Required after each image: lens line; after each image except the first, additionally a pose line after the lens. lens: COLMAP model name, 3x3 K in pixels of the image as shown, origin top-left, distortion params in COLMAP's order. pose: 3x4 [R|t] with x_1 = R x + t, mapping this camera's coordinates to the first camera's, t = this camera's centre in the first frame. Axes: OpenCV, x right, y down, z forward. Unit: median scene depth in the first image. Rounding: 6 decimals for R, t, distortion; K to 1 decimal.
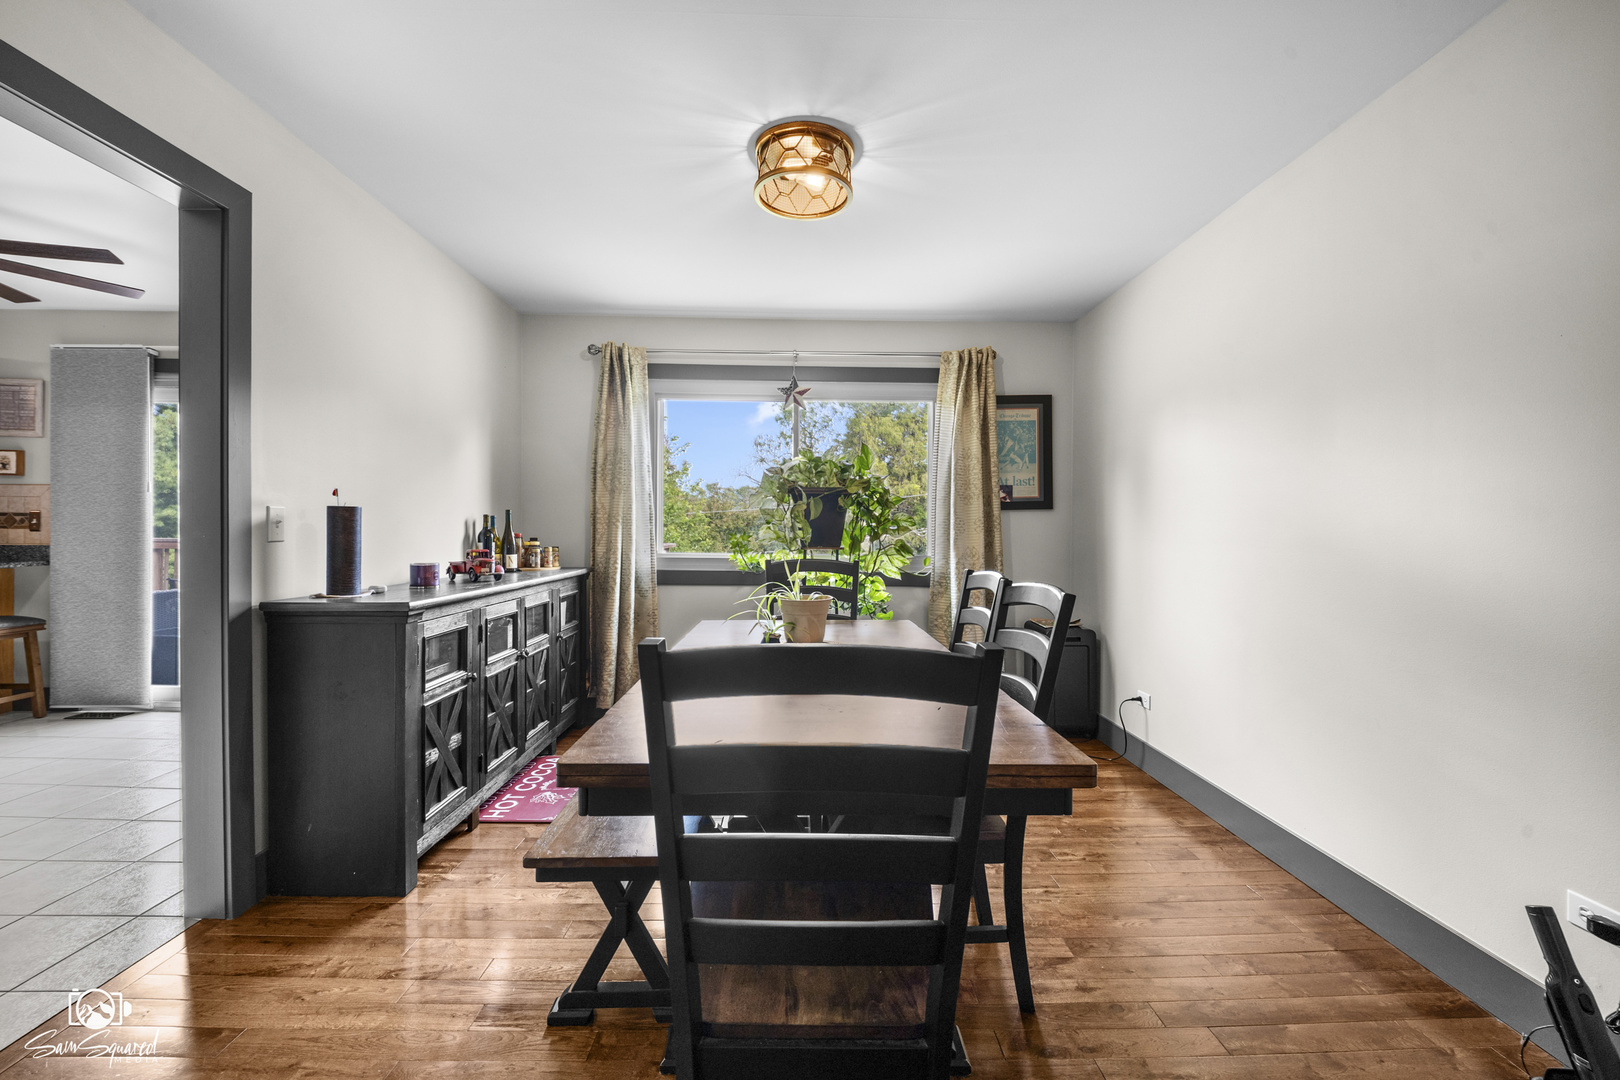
lens RADIAL K [[671.4, 0, 808.4], [0, 671.4, 538.6], [0, 0, 1]] dist [-0.004510, -0.000444]
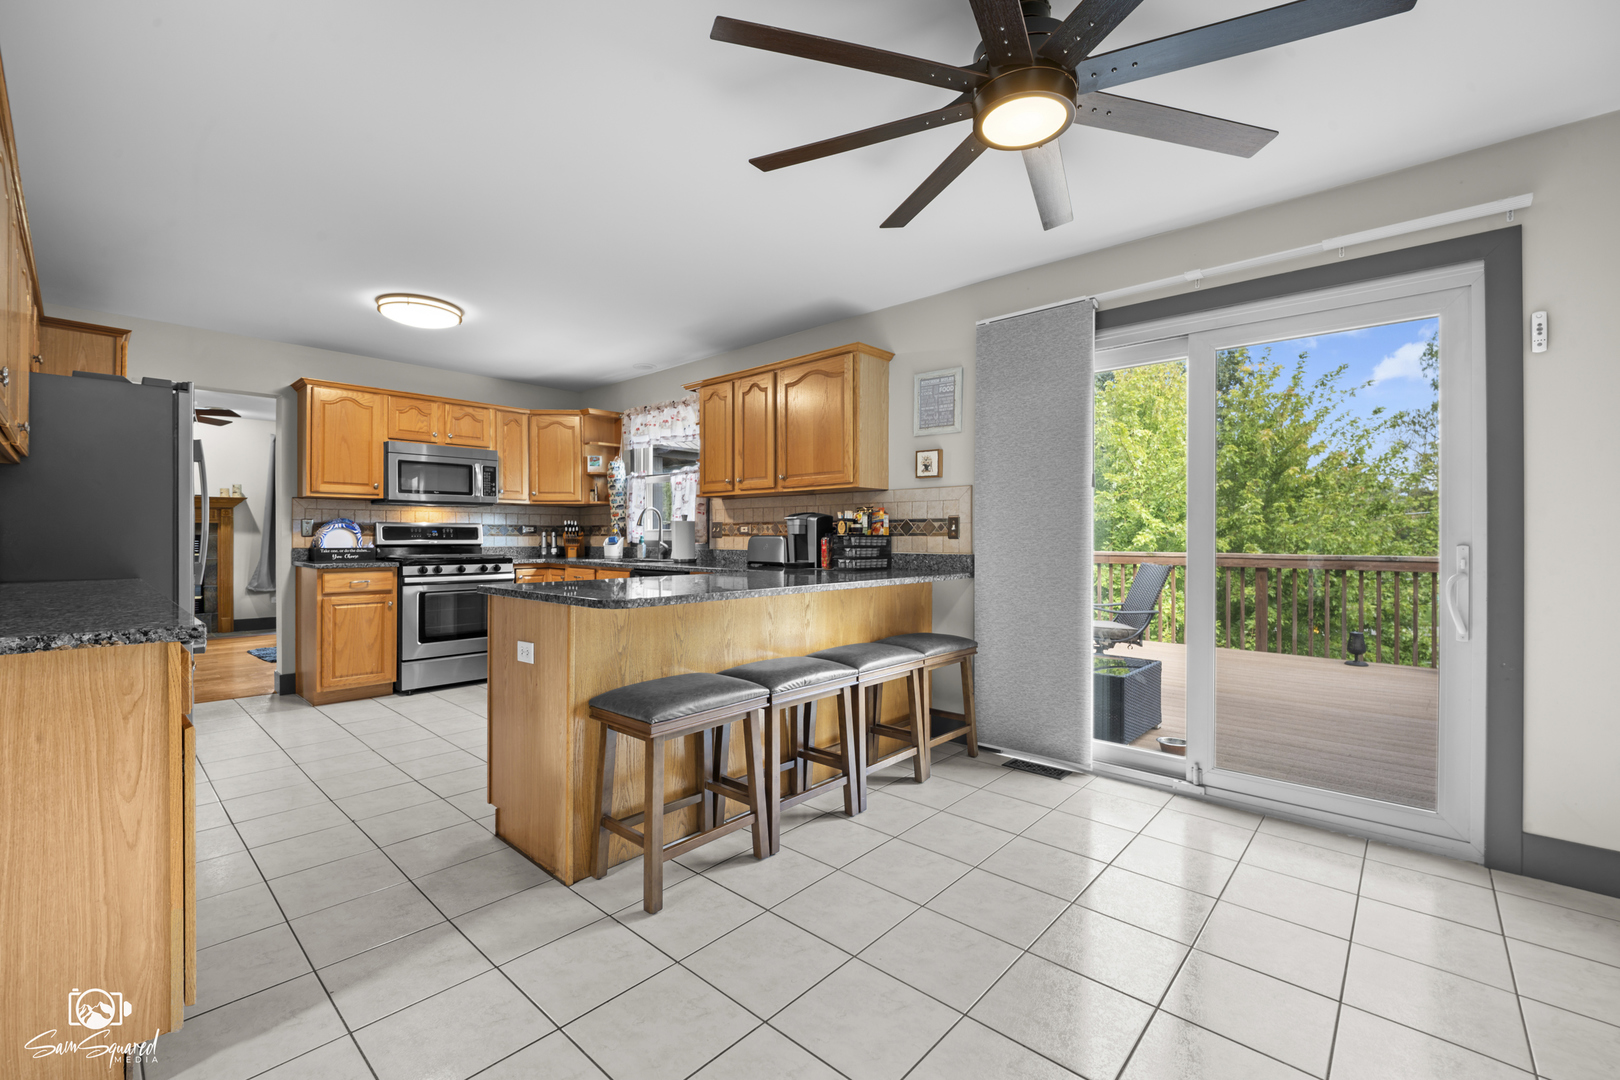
lens RADIAL K [[671.4, 0, 808.8], [0, 671.4, 540.9], [0, 0, 1]] dist [-0.004510, -0.000444]
pose [[0.732666, -0.006610, -0.680556, -0.698470], [0.000332, 0.999956, -0.009355, 0.000013], [0.680588, 0.006628, 0.732636, 0.216878]]
